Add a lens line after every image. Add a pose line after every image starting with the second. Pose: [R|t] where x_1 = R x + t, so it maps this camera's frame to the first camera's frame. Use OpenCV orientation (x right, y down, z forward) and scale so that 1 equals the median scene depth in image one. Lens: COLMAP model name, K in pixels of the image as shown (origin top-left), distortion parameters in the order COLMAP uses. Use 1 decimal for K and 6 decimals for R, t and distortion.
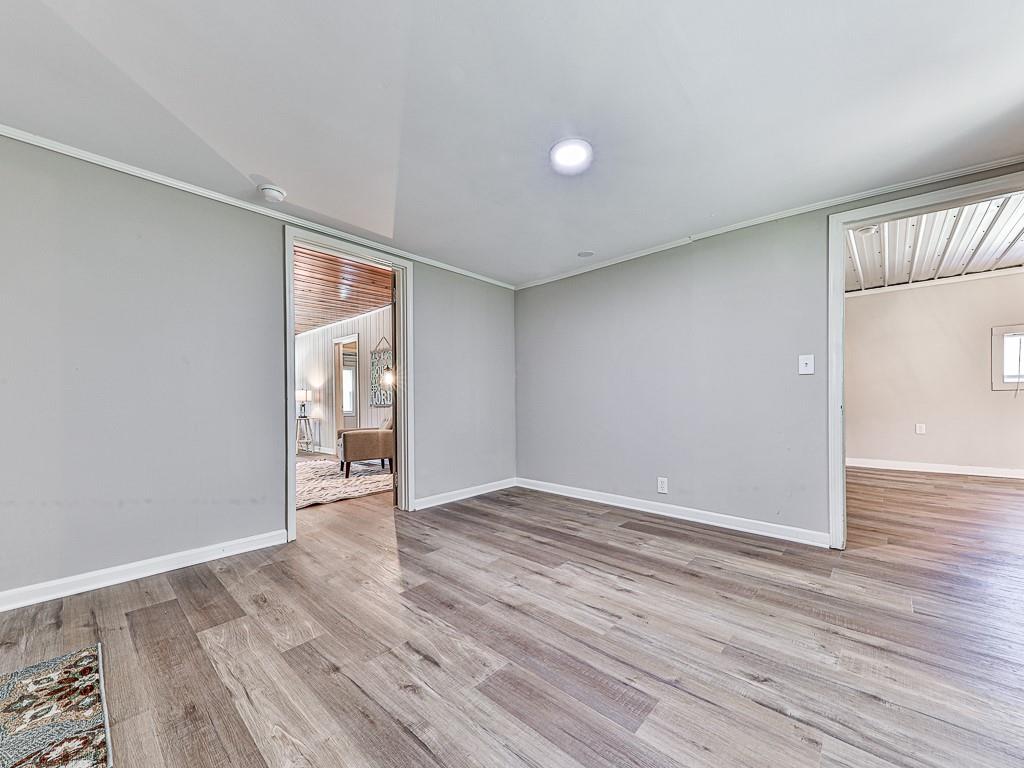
lens RADIAL K [[406.8, 0, 503.2], [0, 406.8, 403.4], [0, 0, 1]] dist [0.010166, -0.001110]
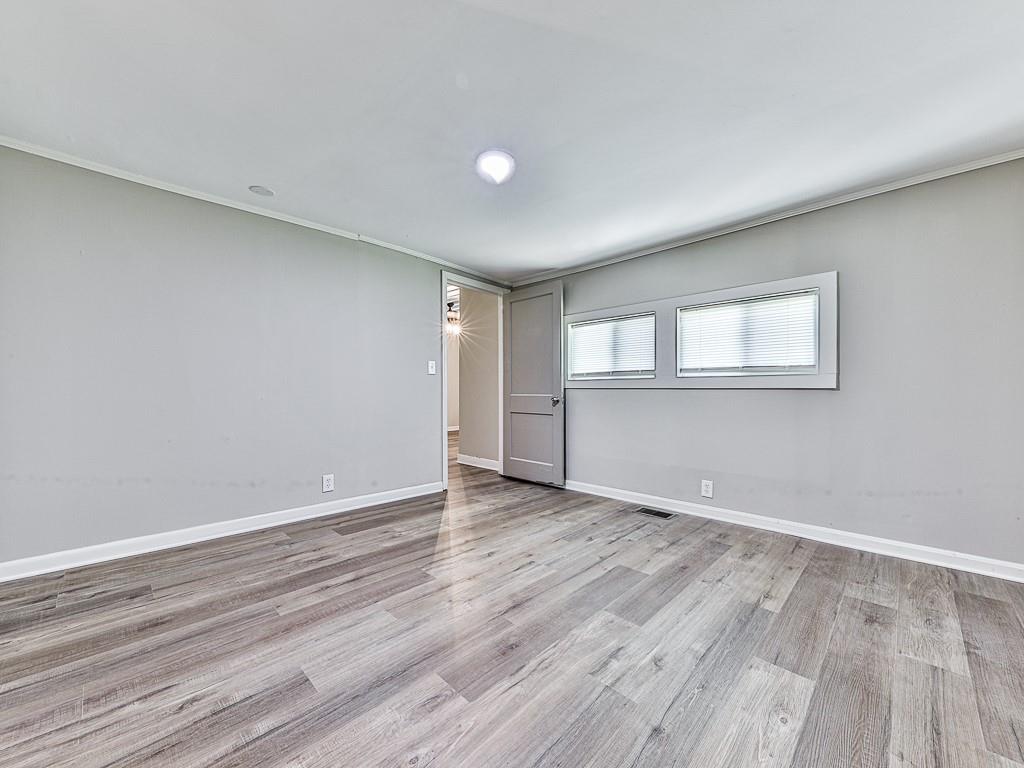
lens RADIAL K [[406.8, 0, 509.4], [0, 406.8, 389.9], [0, 0, 1]] dist [0.010166, -0.001110]
pose [[0.019021, 0.004329, 0.999810, -0.694535], [0.005202, 0.999977, -0.004429, -0.009176], [-0.999806, 0.005286, 0.018998, 0.723396]]
